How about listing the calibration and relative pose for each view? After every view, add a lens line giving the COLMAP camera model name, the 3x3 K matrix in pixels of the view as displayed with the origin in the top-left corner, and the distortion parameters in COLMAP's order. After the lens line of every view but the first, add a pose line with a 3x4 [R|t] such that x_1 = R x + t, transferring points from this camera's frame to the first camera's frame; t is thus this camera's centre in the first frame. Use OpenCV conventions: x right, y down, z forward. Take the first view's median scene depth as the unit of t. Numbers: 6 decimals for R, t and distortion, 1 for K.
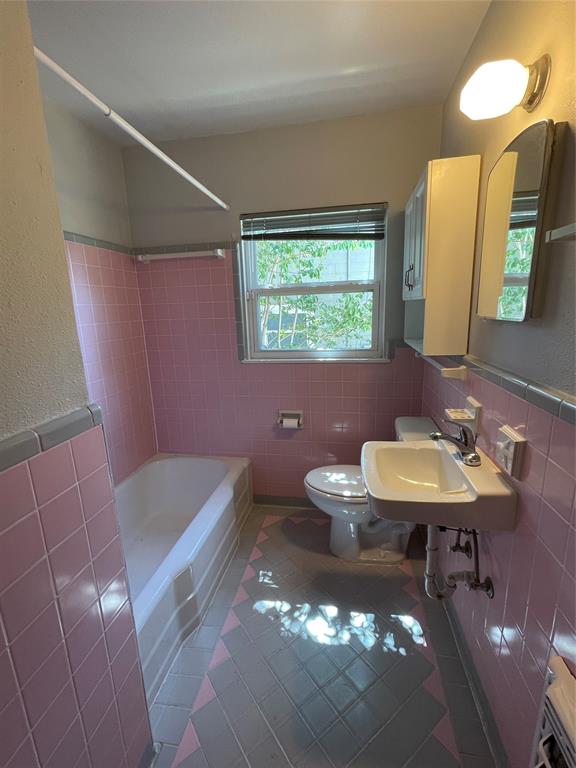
lens RADIAL K [[339.9, 0, 283.0], [0, 339.9, 380.6], [0, 0, 1]] dist [-0.003867, 0.001555]
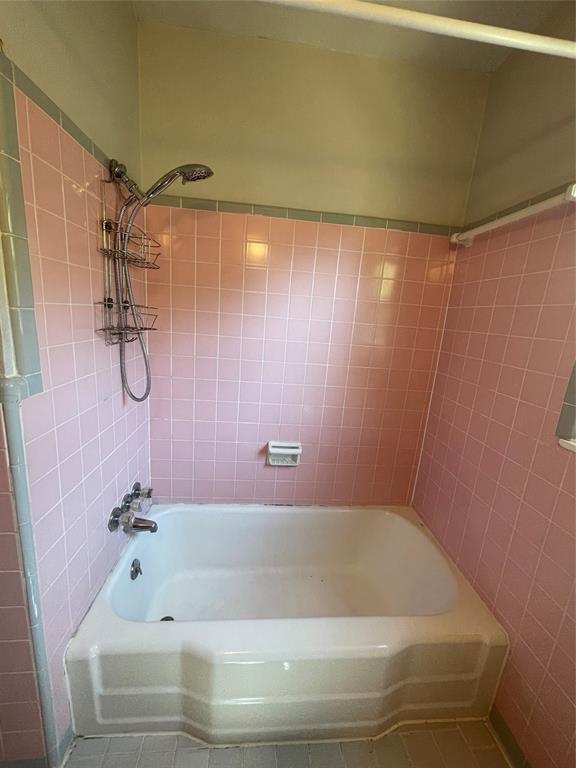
lens RADIAL K [[309.7, 0, 290.3], [0, 309.7, 382.4], [0, 0, 1]] dist [-0.000470, -0.000155]
pose [[0.266000, 0.256440, -0.929238, 0.144180], [-0.287797, 0.941129, 0.177338, -0.103288], [0.920009, 0.220260, 0.324143, 0.554874]]
